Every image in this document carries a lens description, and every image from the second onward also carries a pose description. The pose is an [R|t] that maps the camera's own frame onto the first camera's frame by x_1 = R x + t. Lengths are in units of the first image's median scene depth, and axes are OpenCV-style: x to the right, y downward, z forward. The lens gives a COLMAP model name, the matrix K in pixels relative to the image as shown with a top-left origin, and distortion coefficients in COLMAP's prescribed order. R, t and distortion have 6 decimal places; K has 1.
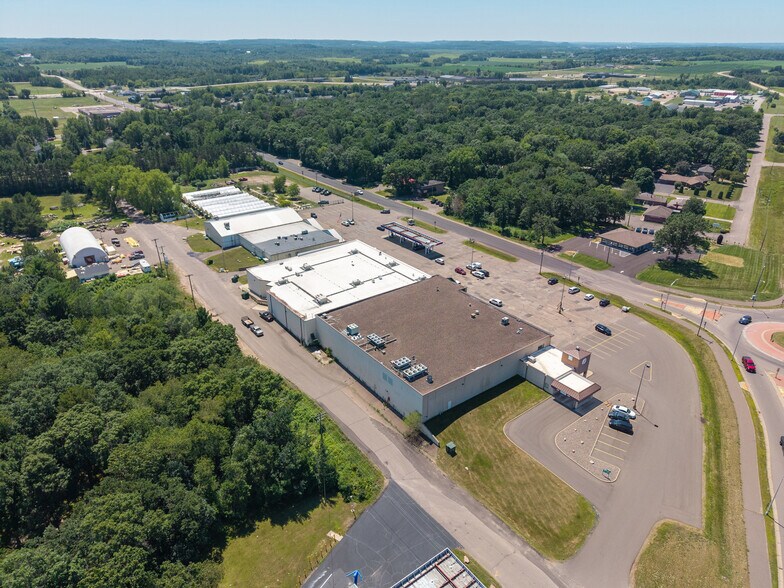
lens RADIAL K [[526.5, 0, 392.0], [0, 526.5, 294.0], [0, 0, 1]] dist [0.014418, -0.004688]
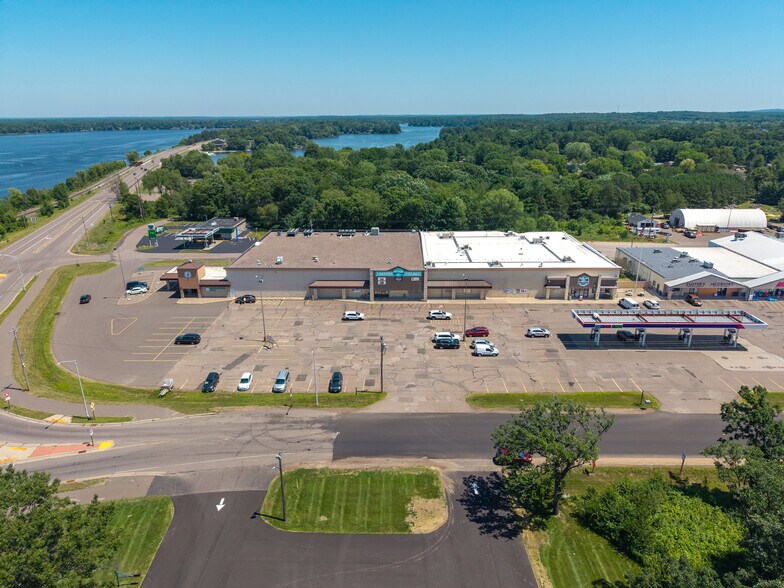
lens RADIAL K [[523.8, 0, 392.0], [0, 523.8, 294.0], [0, 0, 1]] dist [0.050378, -0.059698]
pose [[-0.624875, 0.251413, -0.739136, 0.613688], [-0.331255, 0.771911, 0.542609, -0.359653], [0.706966, 0.583905, -0.399066, 1.211455]]
